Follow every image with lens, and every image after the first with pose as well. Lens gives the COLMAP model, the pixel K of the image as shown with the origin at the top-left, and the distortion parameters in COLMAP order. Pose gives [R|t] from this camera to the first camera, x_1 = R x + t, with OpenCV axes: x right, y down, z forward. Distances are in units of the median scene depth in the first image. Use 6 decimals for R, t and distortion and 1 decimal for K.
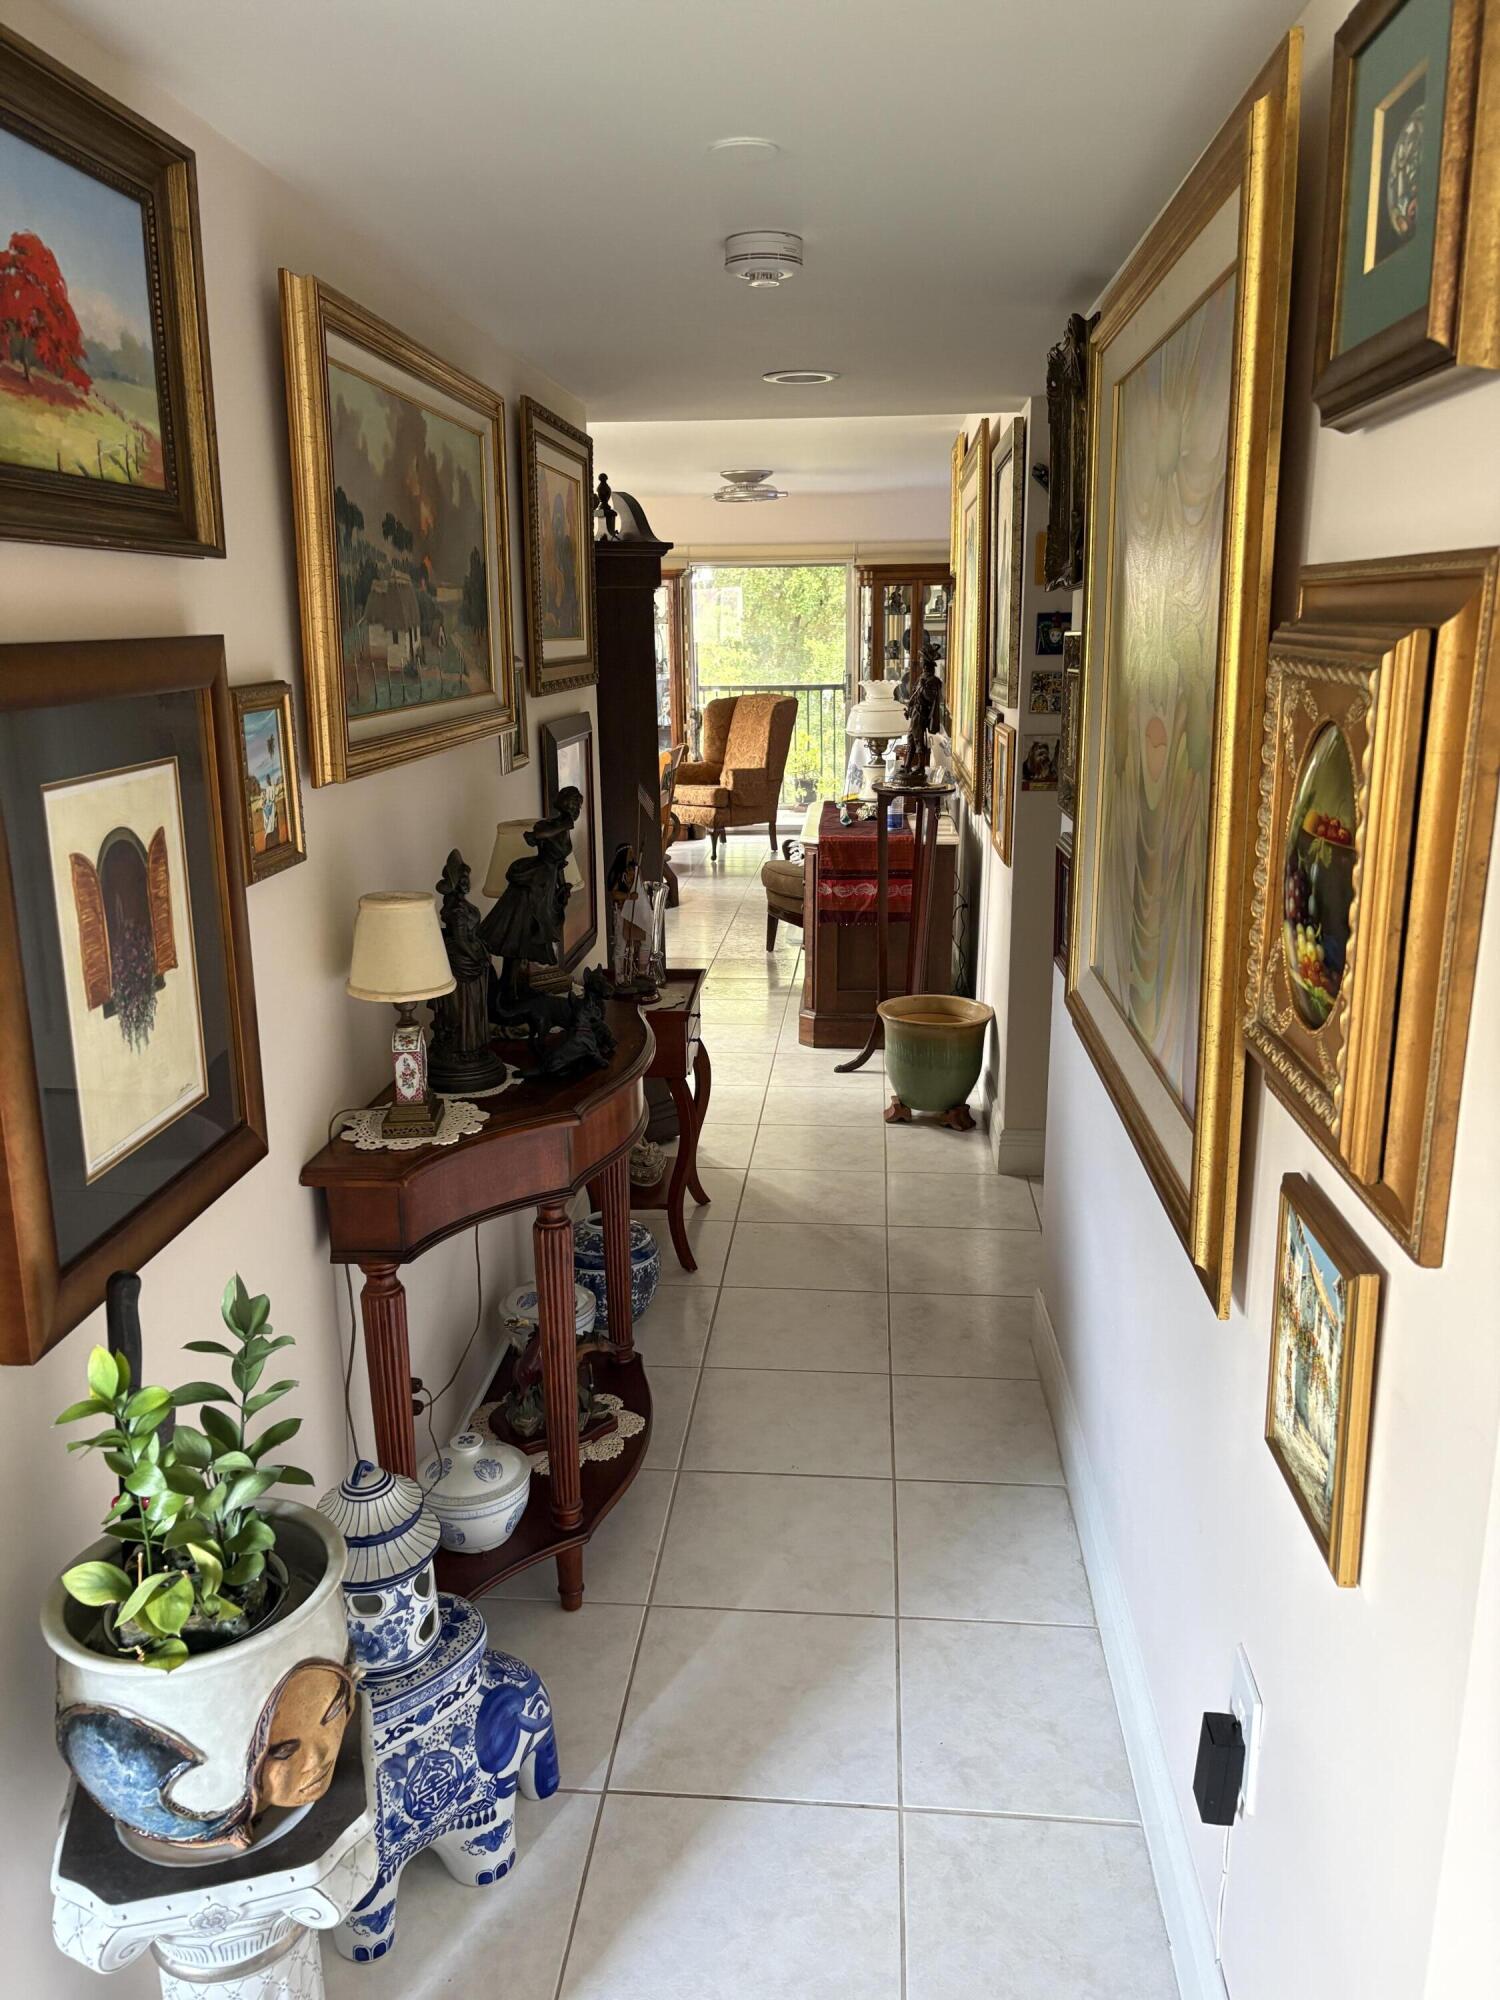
lens RADIAL K [[1507.2, 0, 751.2], [0, 1507.2, 997.6], [0, 0, 1]] dist [0.043680, -0.048602]
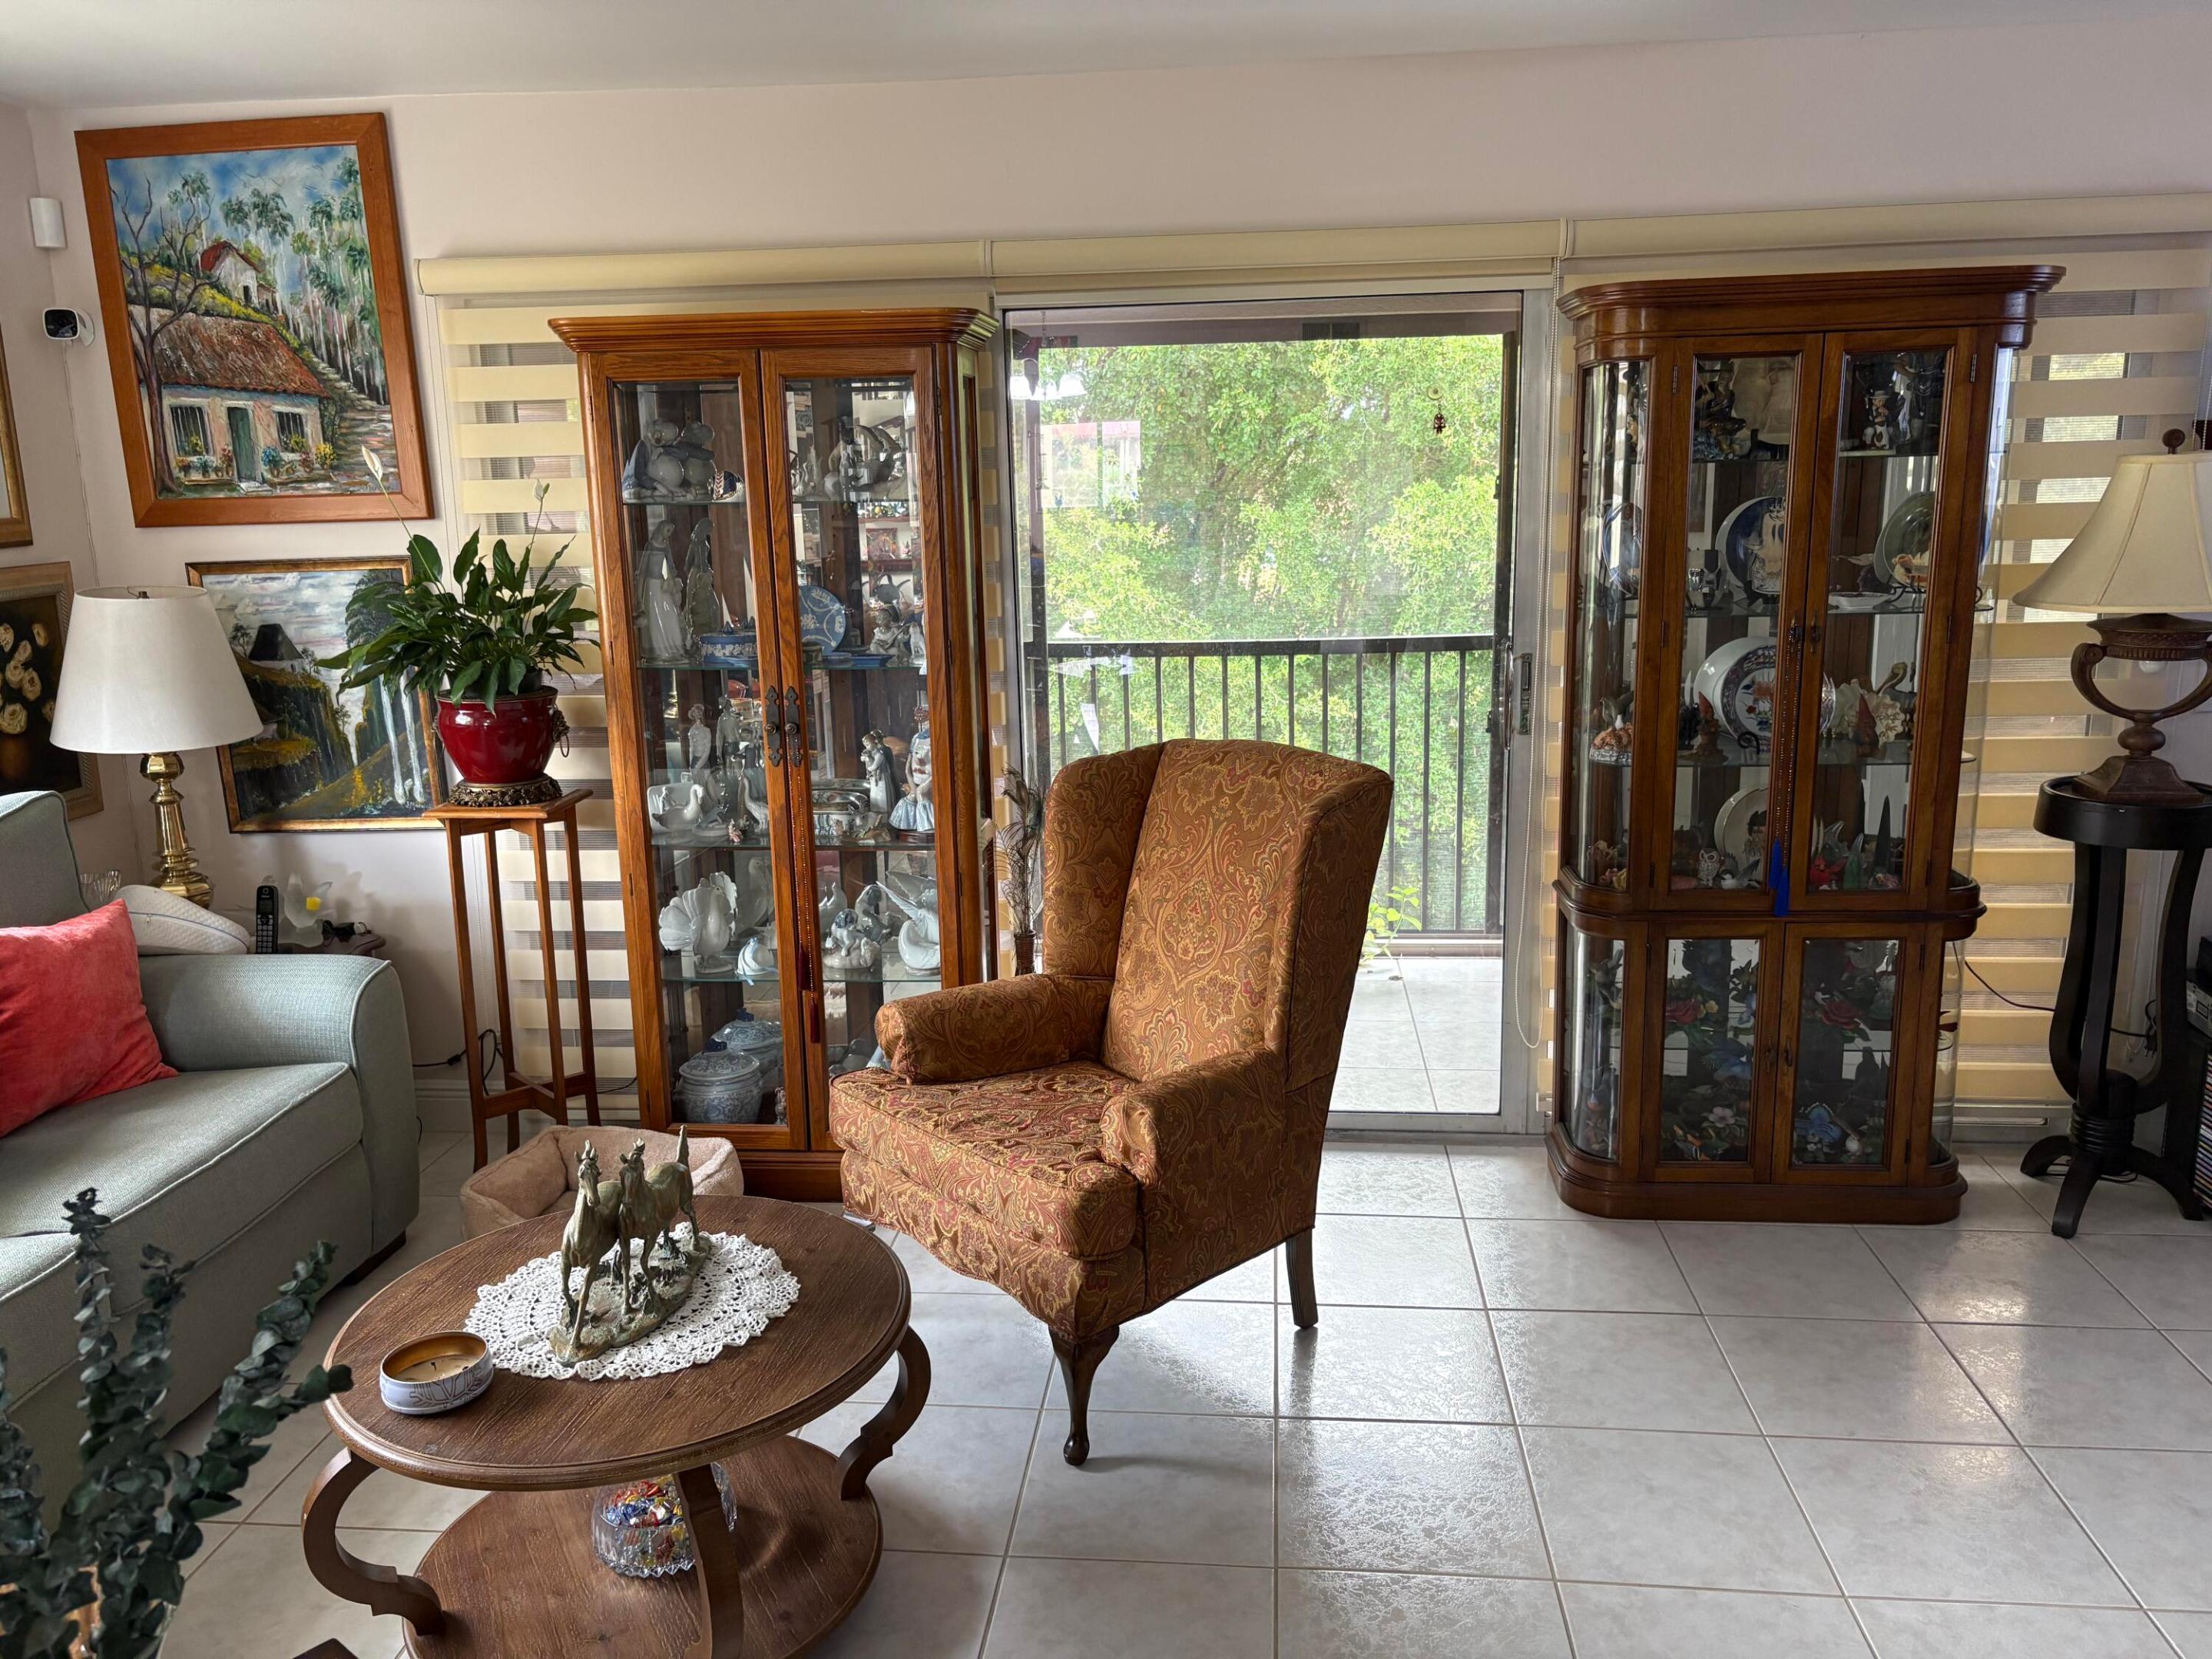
lens RADIAL K [[1667.0, 0, 1104.9], [0, 1667.0, 840.1], [0, 0, 1]] dist [0.043680, -0.048602]
pose [[0.999832, -0.001582, -0.018243, -0.014055], [0.001120, 0.999680, -0.025274, -0.173741], [0.018277, 0.025249, 0.999514, 0.680844]]
